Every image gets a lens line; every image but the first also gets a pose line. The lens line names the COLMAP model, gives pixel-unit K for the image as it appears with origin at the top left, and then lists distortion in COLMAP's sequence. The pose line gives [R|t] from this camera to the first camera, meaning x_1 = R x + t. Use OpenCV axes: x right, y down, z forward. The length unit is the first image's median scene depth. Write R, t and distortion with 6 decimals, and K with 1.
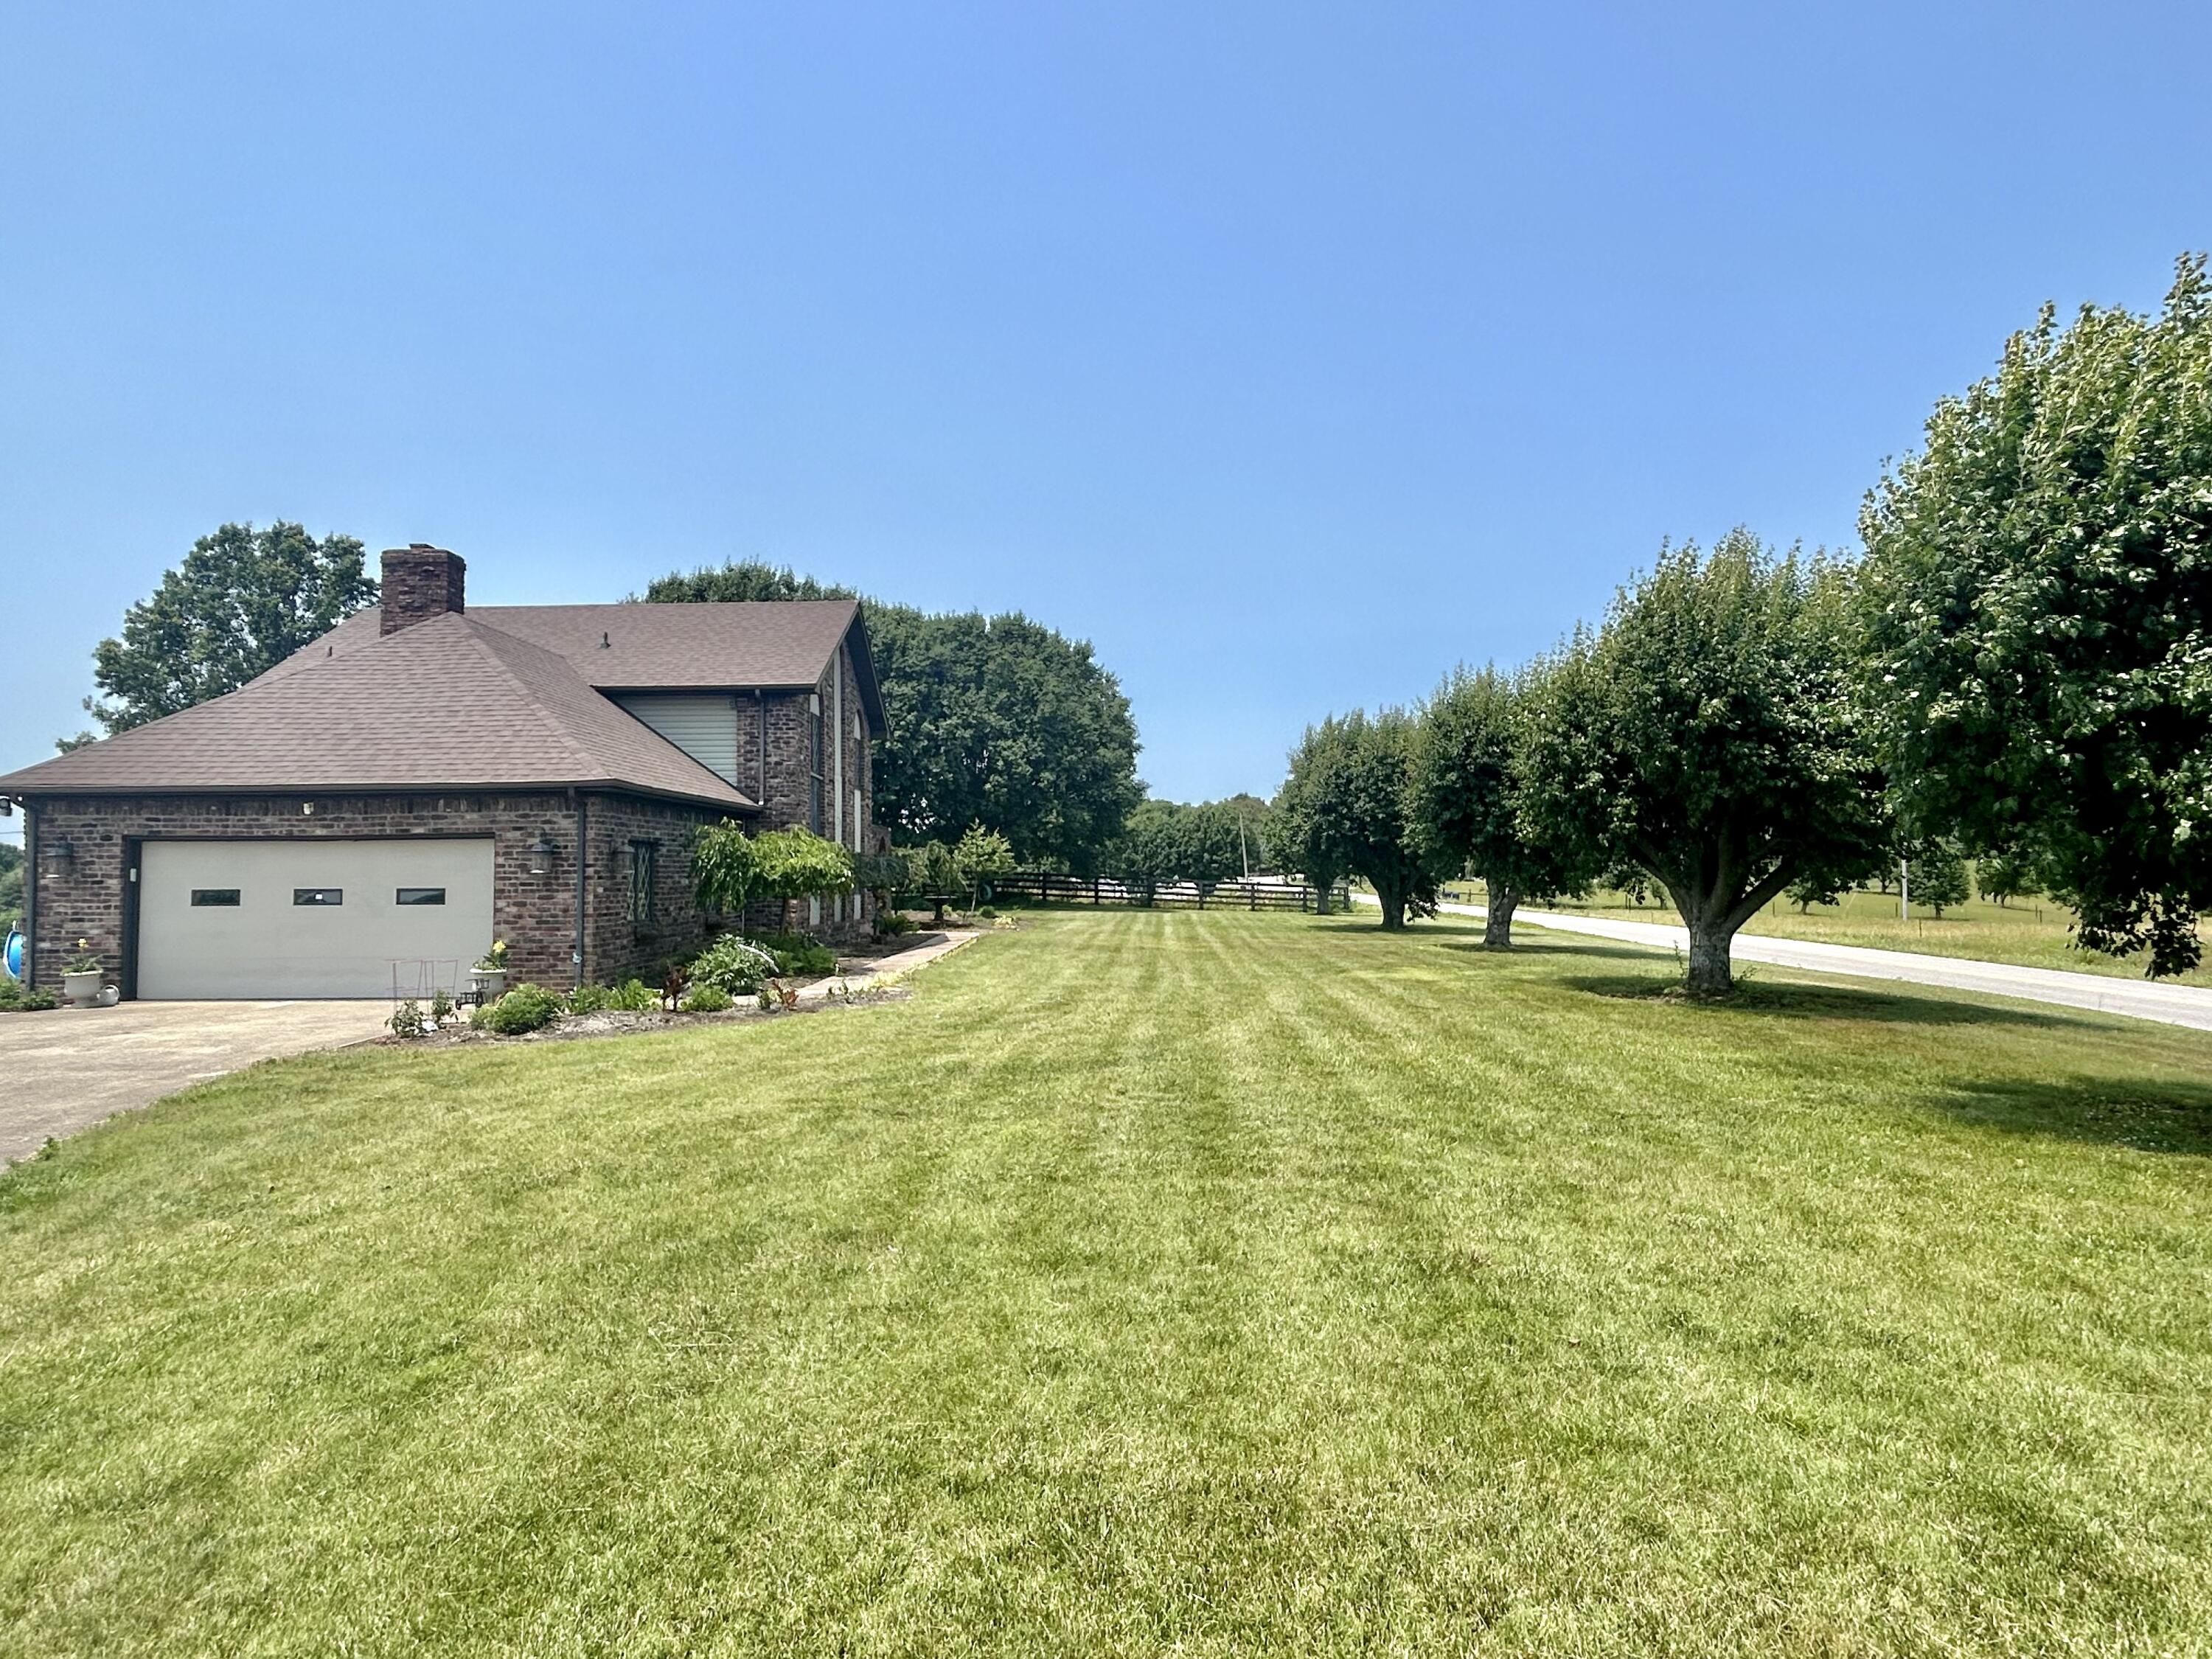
lens RADIAL K [[1290.6, 0, 1107.3], [0, 1290.6, 827.3], [0, 0, 1]] dist [0.000355, 0.000053]
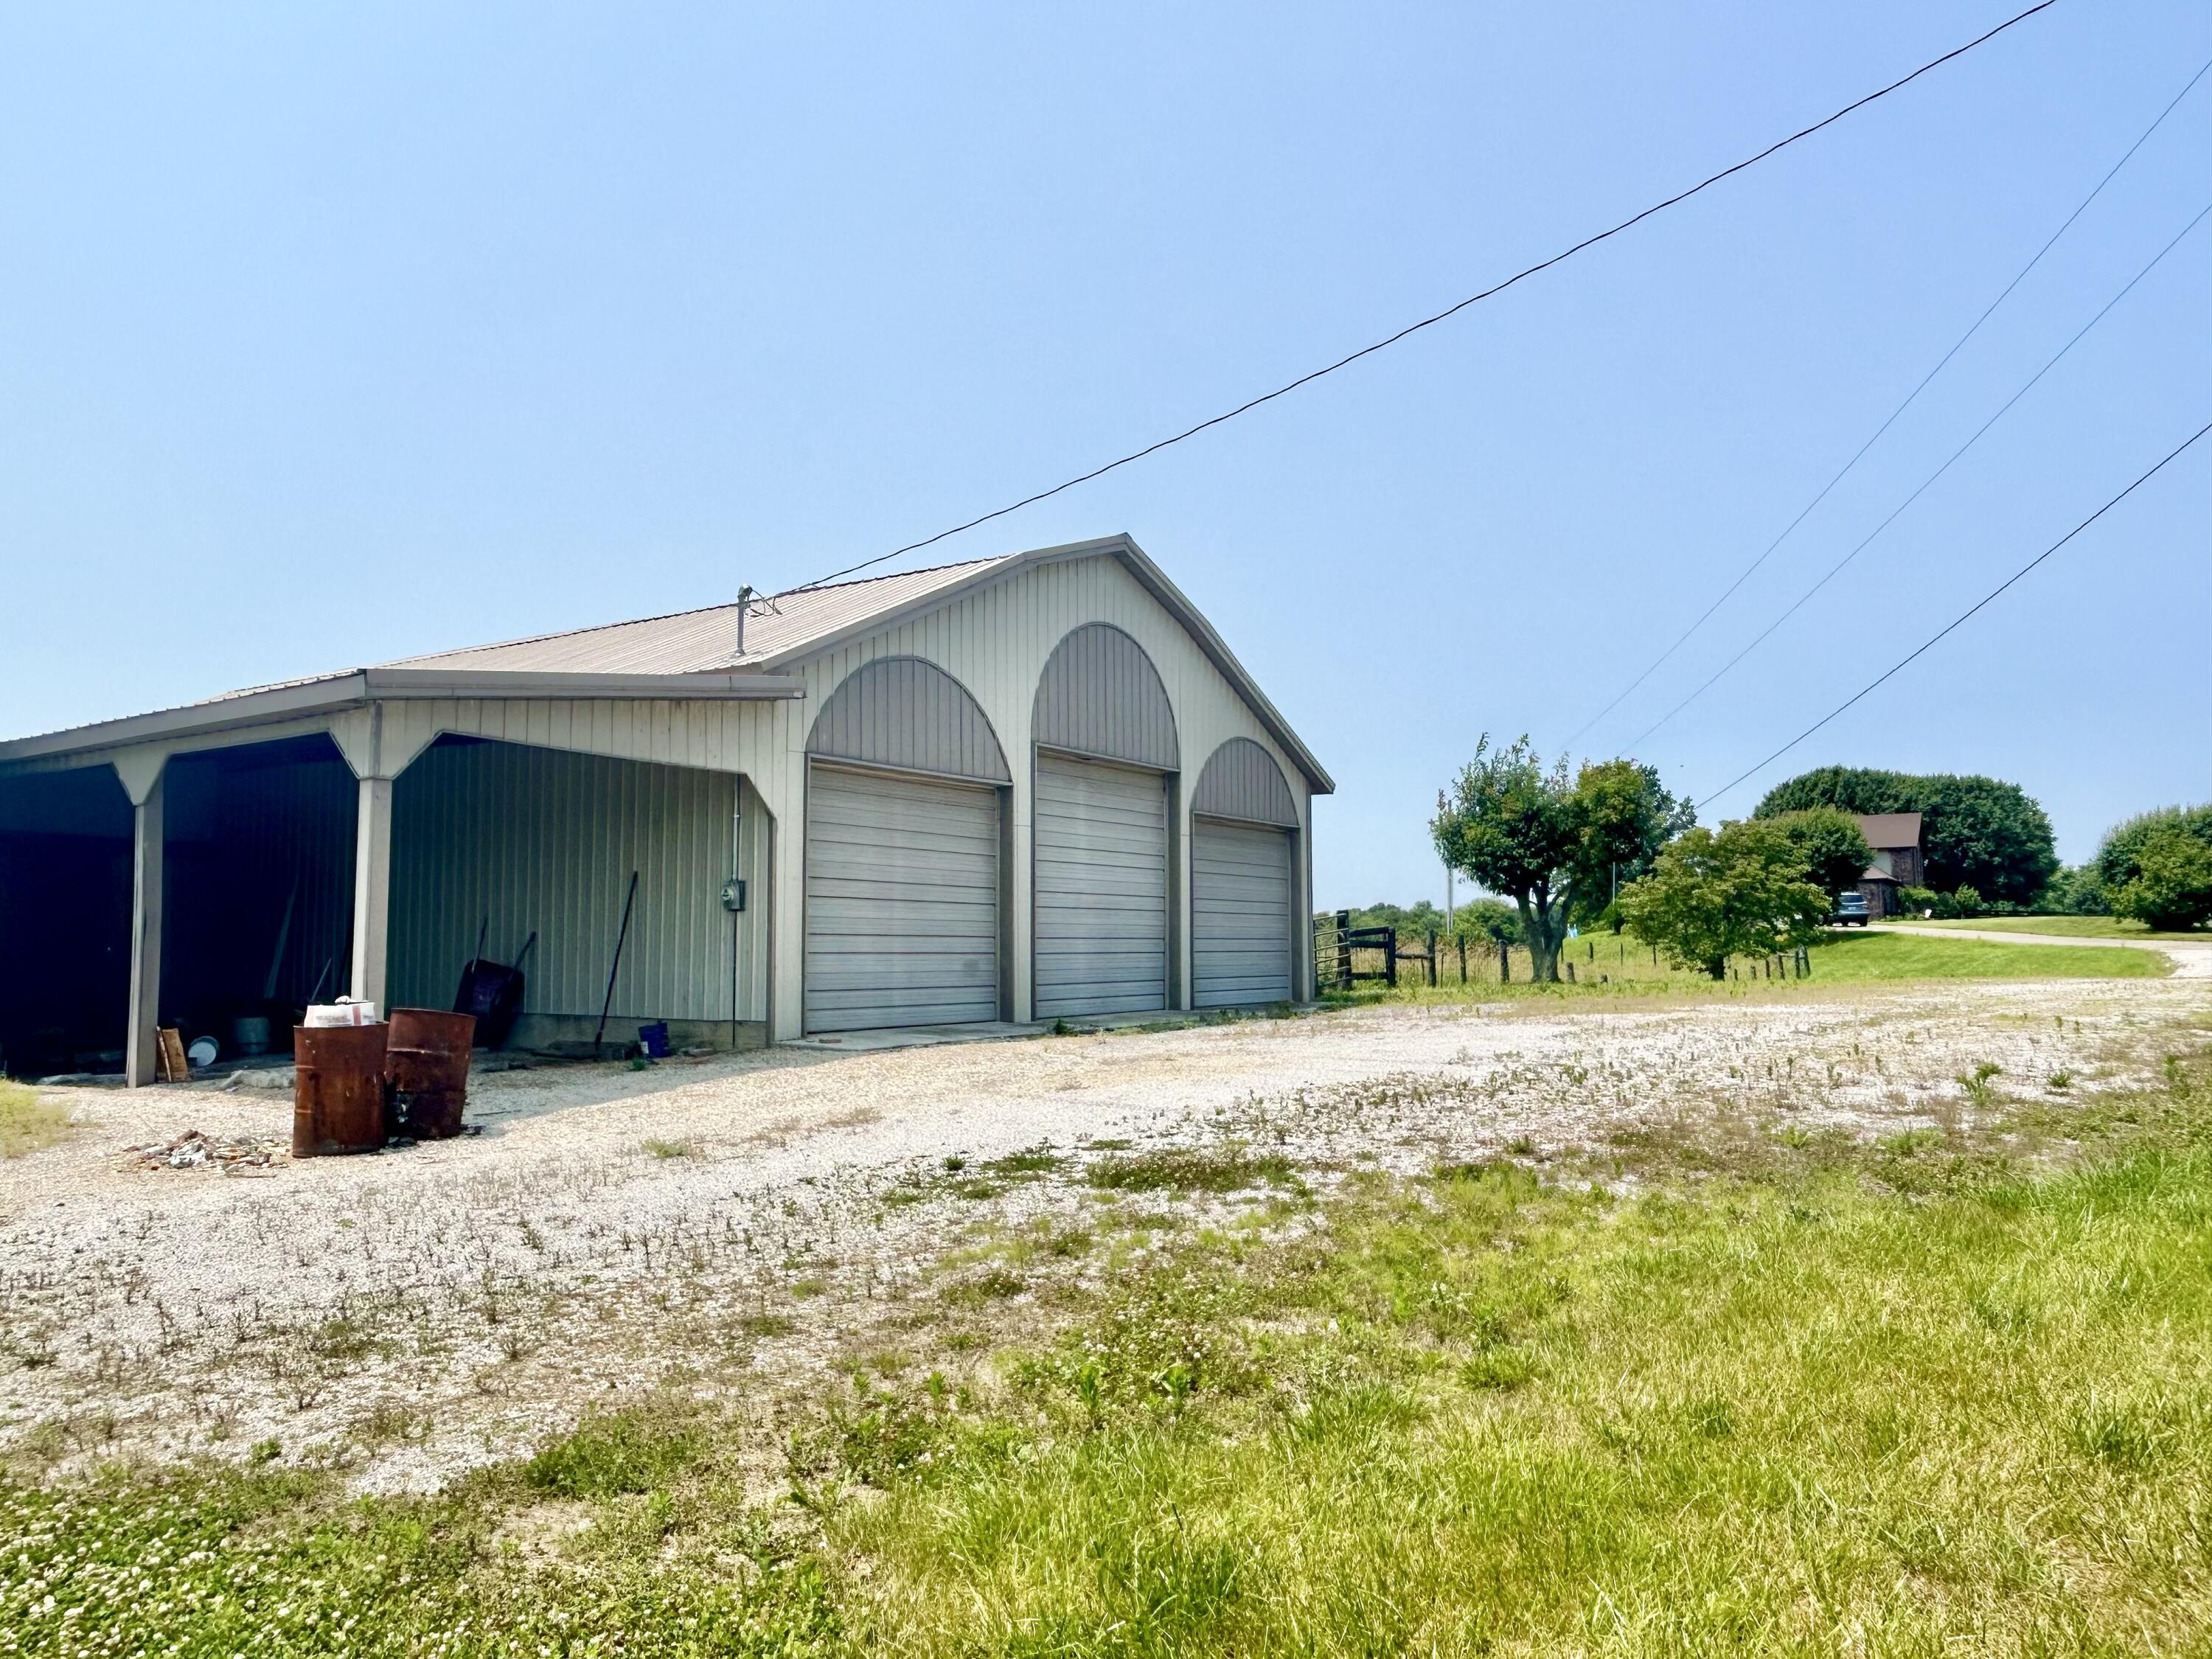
lens RADIAL K [[1558.7, 0, 1109.6], [0, 1558.7, 811.3], [0, 0, 1]] dist [0.032547, -0.000754]
pose [[0.850367, -0.038521, -0.524779, 0.067608], [0.017227, 0.998820, -0.045402, -0.025658], [0.525909, 0.029567, 0.850027, -1.806130]]
